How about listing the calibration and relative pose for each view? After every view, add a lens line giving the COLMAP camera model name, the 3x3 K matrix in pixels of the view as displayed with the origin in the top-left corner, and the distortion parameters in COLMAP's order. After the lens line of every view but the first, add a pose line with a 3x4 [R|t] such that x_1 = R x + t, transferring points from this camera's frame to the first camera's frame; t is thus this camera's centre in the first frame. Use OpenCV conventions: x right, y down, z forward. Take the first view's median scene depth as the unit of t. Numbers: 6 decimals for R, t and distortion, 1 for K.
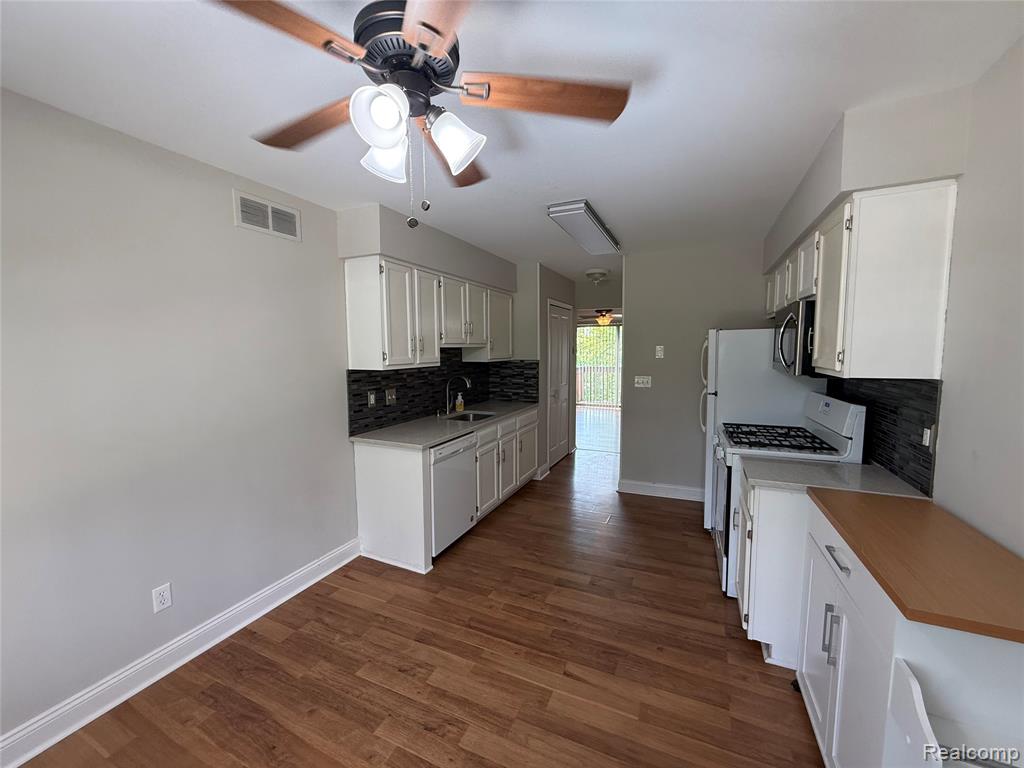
lens RADIAL K [[408.0, 0, 508.8], [0, 408.0, 385.6], [0, 0, 1]] dist [-0.000679, -0.001145]
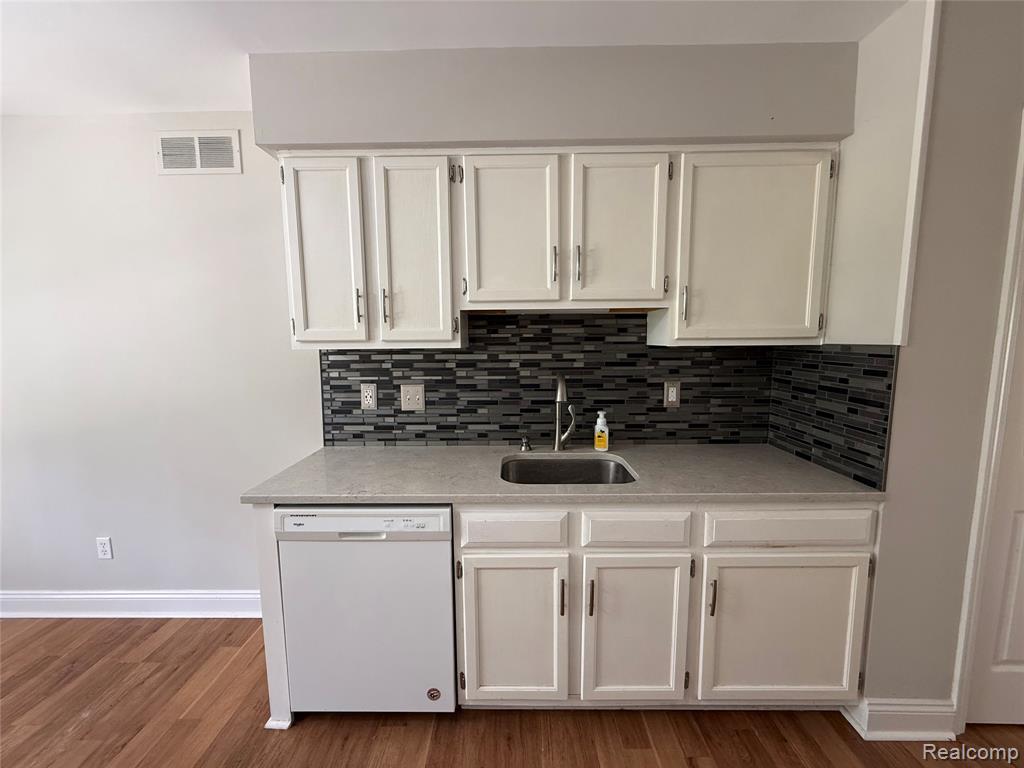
lens RADIAL K [[408.0, 0, 513.9], [0, 408.0, 385.2], [0, 0, 1]] dist [-0.000679, -0.001145]
pose [[0.409588, 0.106052, -0.906085, 0.306363], [-0.079547, 0.993589, 0.080335, -0.049667], [0.908796, 0.039172, 0.415398, 0.868103]]
